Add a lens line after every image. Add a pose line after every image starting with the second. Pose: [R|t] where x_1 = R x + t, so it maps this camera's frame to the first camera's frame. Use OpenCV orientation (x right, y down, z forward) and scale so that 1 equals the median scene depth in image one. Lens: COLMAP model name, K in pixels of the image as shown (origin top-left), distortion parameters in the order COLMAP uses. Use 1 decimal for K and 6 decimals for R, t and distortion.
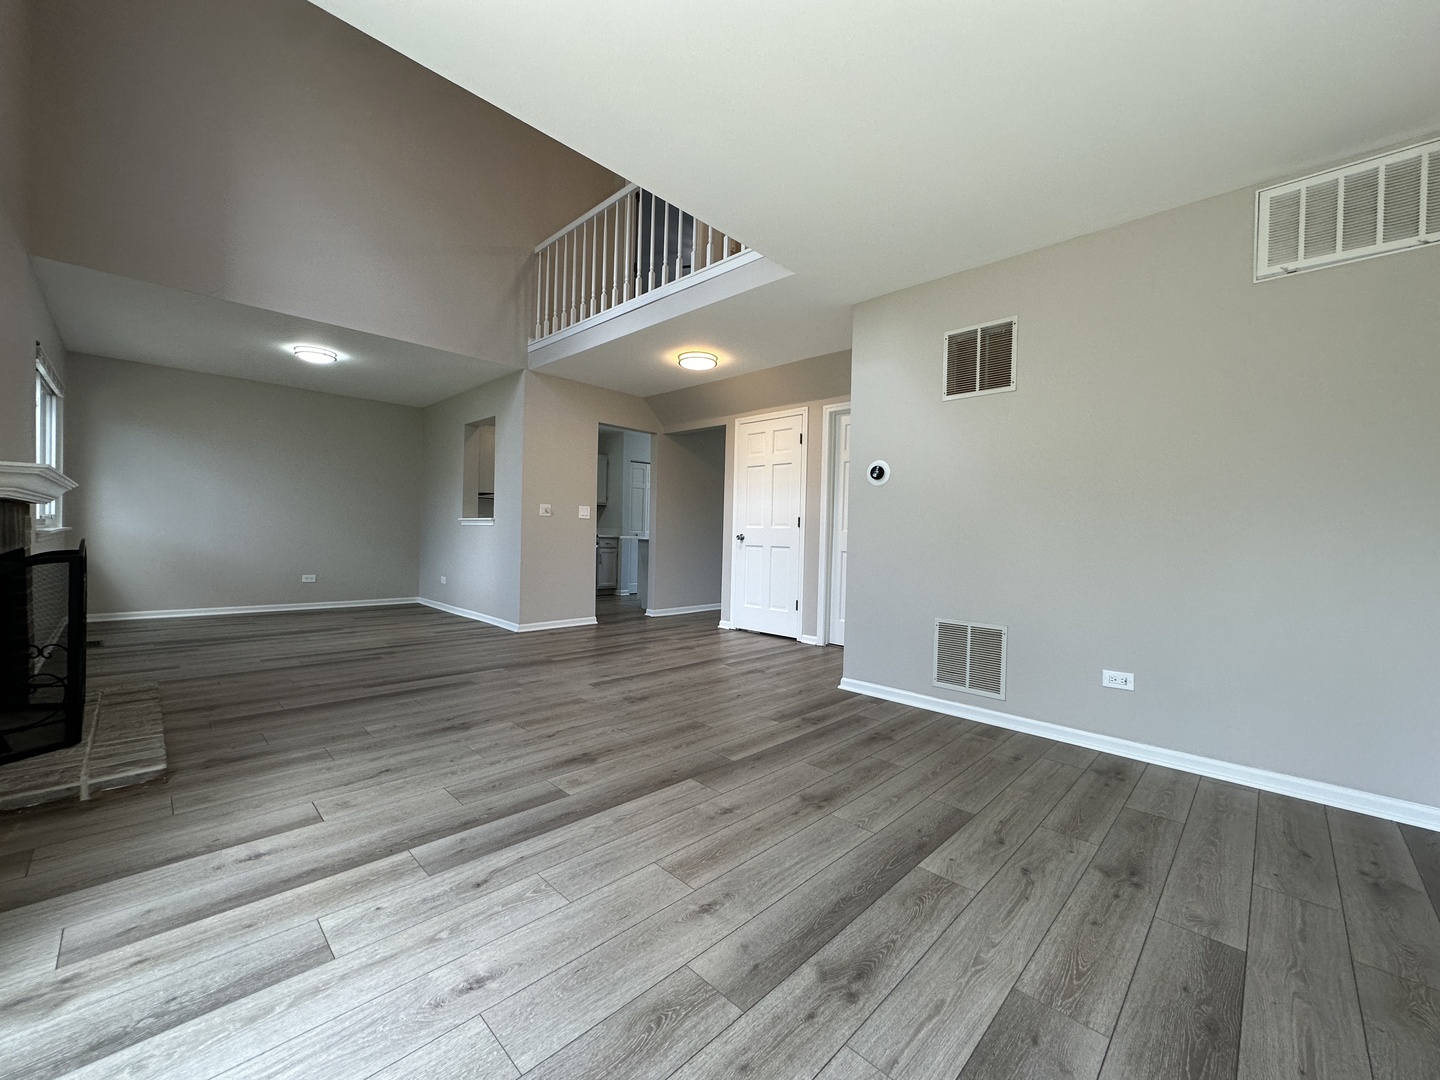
lens RADIAL K [[572.9, 0, 720.0], [0, 572.9, 540.0], [0, 0, 1]] dist [-0.004462, 0.000669]
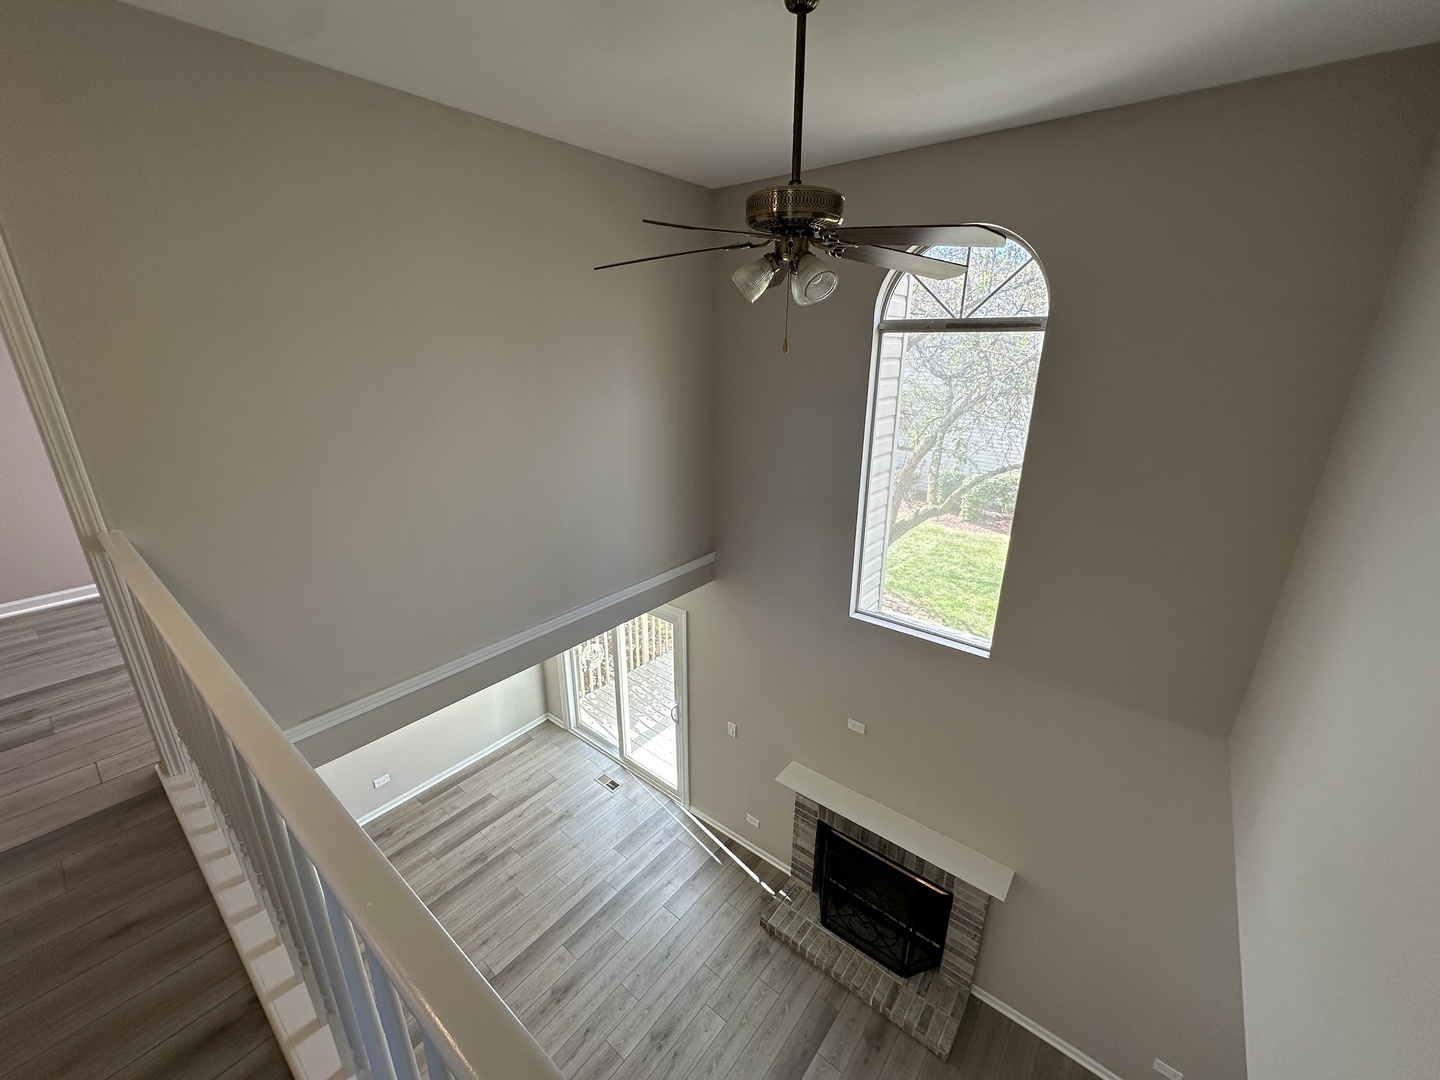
lens RADIAL K [[572.9, 0, 720.0], [0, 572.9, 540.0], [0, 0, 1]] dist [-0.004462, 0.000669]
pose [[-0.994956, 0.002465, -0.100281, -0.418026], [-0.031135, 0.942736, 0.332084, -1.075163], [0.095357, 0.333531, -0.937904, 1.674093]]
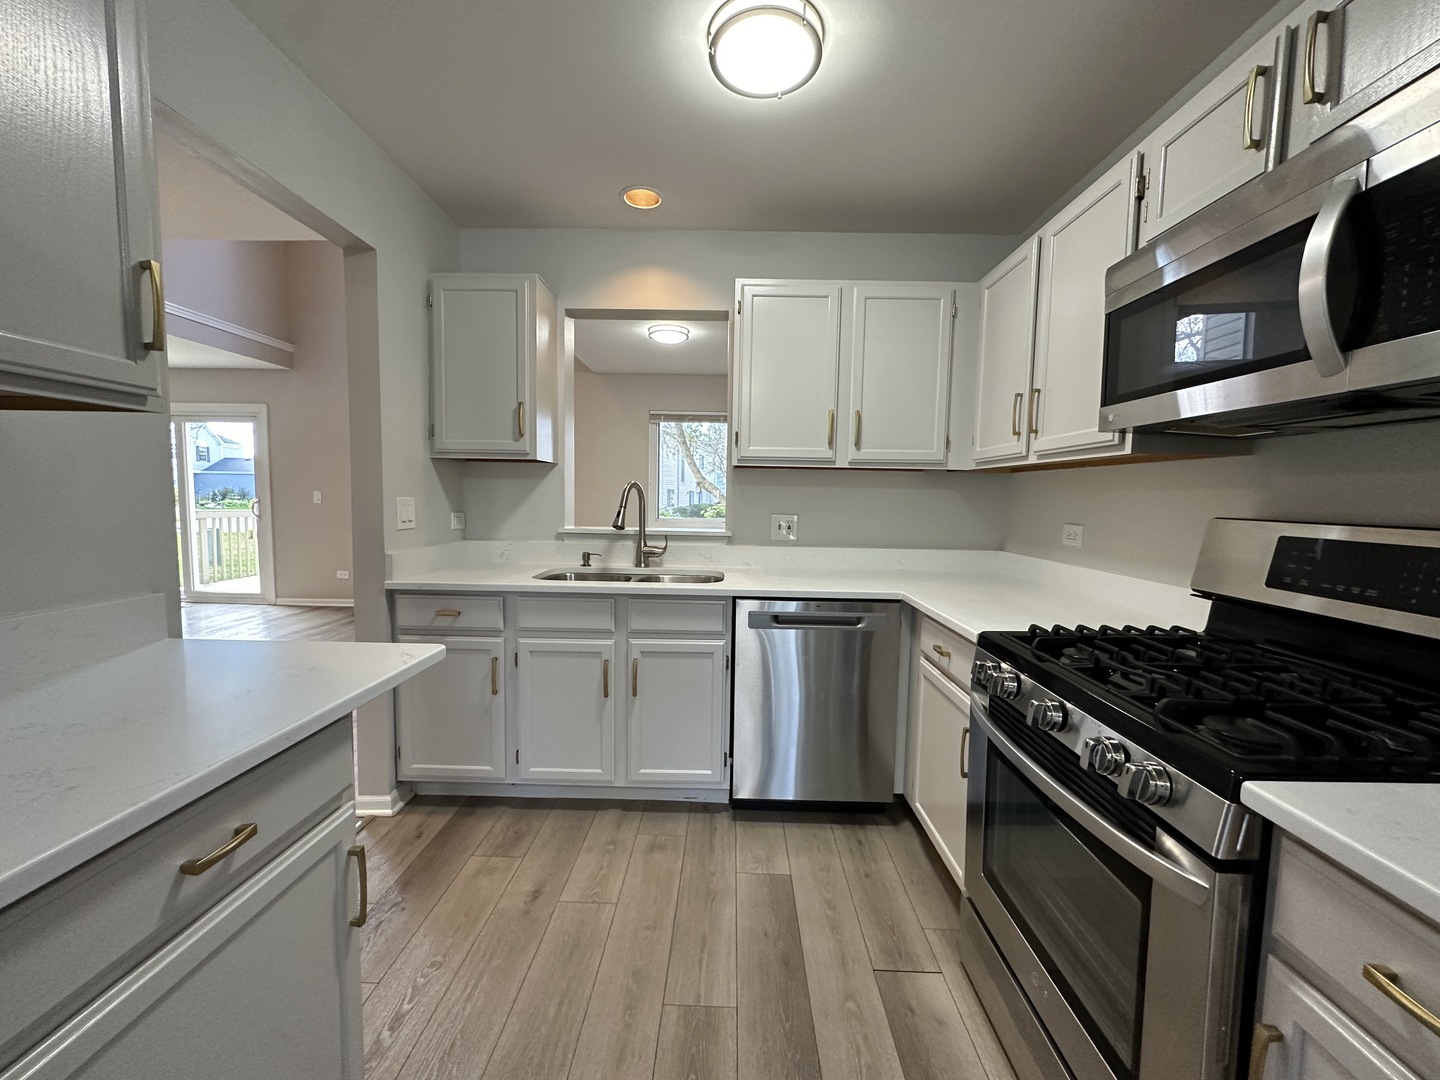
lens RADIAL K [[572.9, 0, 720.0], [0, 572.9, 540.0], [0, 0, 1]] dist [-0.004462, 0.000669]
pose [[-0.727841, 0.018781, -0.685489, -0.268185], [-0.040936, 0.996652, 0.070772, -0.125591], [0.684523, 0.079572, -0.724636, 2.731453]]
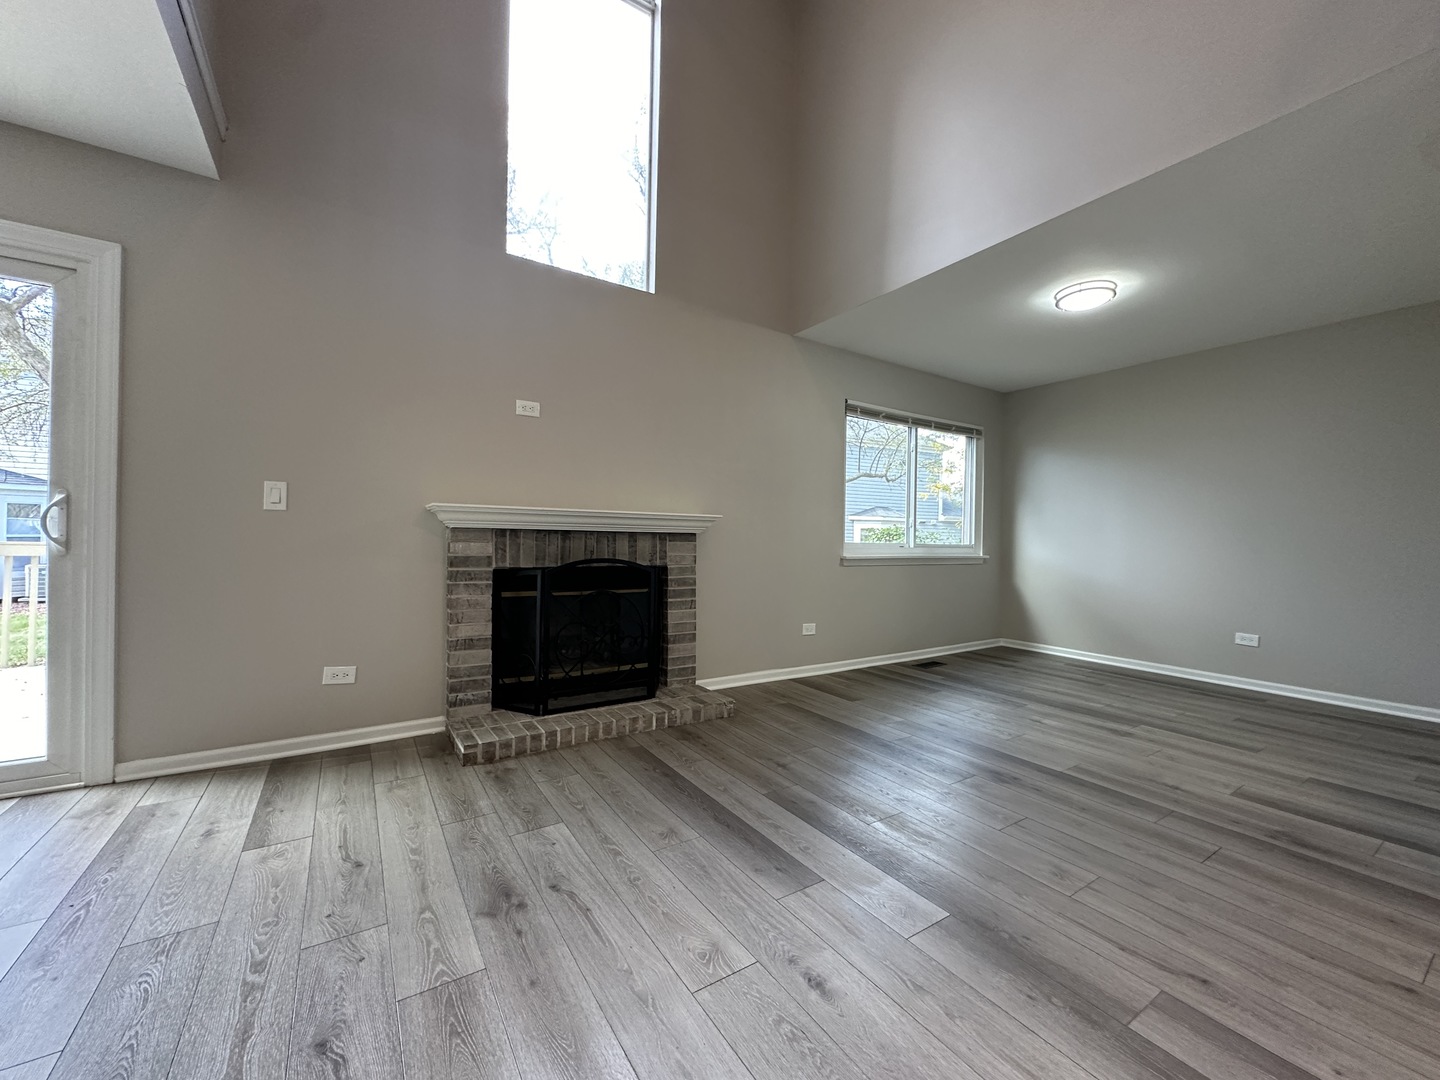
lens RADIAL K [[572.9, 0, 720.0], [0, 572.9, 540.0], [0, 0, 1]] dist [-0.004462, 0.000669]
pose [[-0.215715, -0.027943, -0.976056, 0.045375], [-0.033870, 0.999203, -0.021120, -0.019285], [0.975869, 0.028503, -0.216490, 1.182714]]
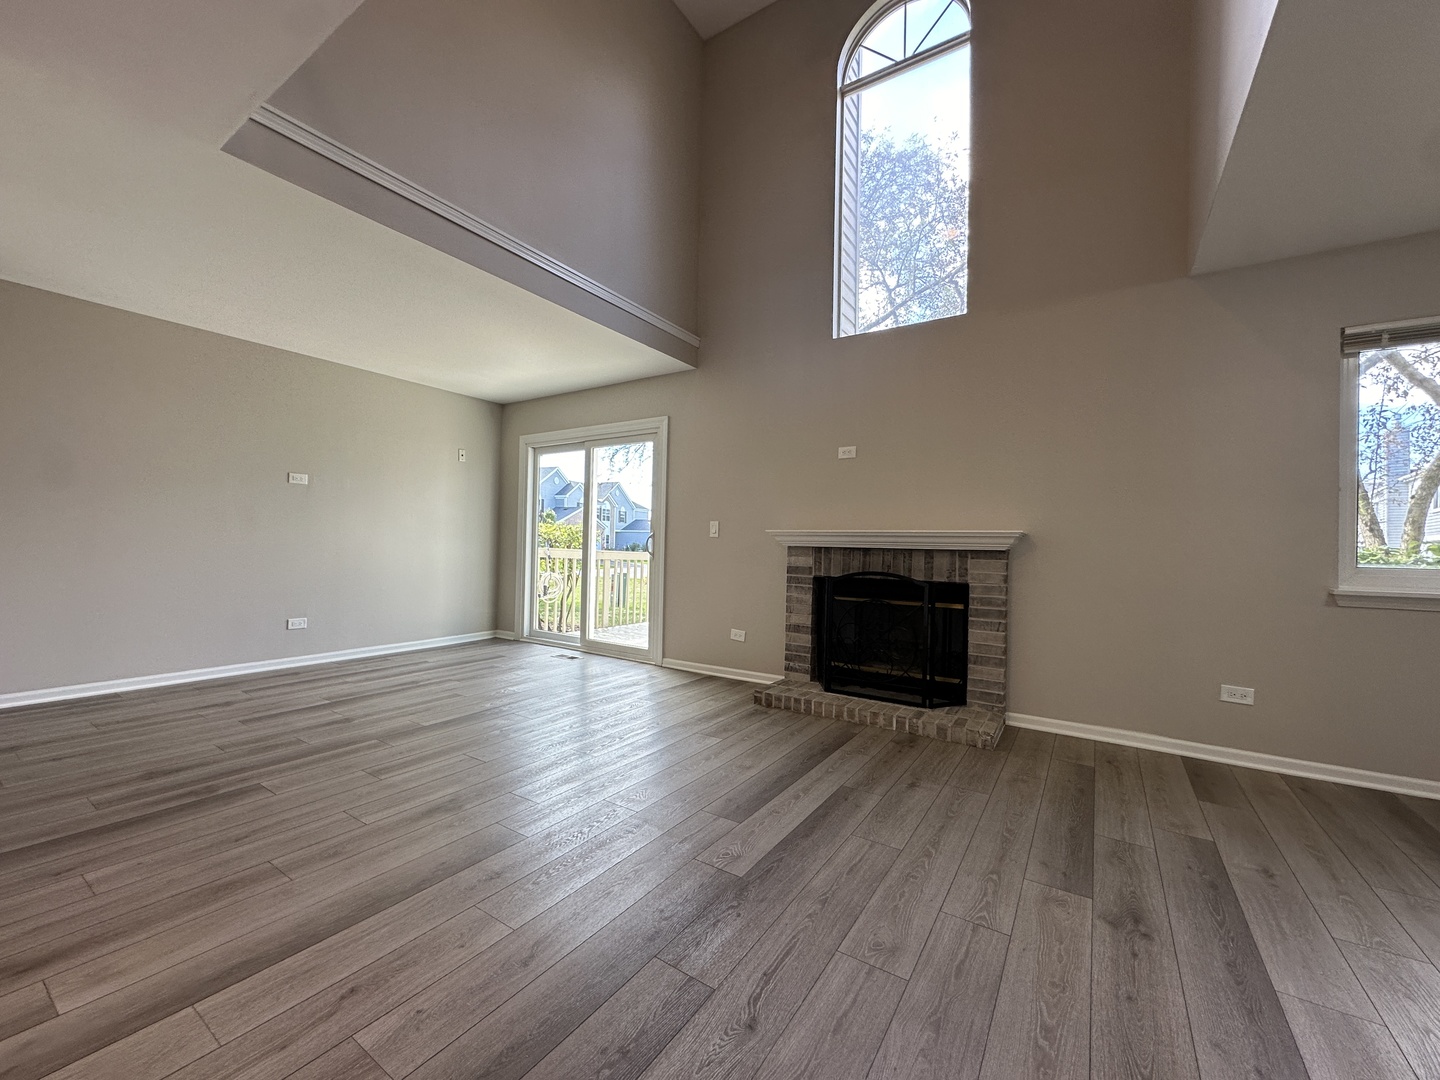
lens RADIAL K [[572.9, 0, 720.0], [0, 572.9, 540.0], [0, 0, 1]] dist [-0.004462, 0.000669]
pose [[-0.980764, -0.049099, -0.188923, -0.343602], [-0.049372, 0.998775, -0.003263, -0.045718], [0.188852, 0.006127, -0.981987, 1.832905]]
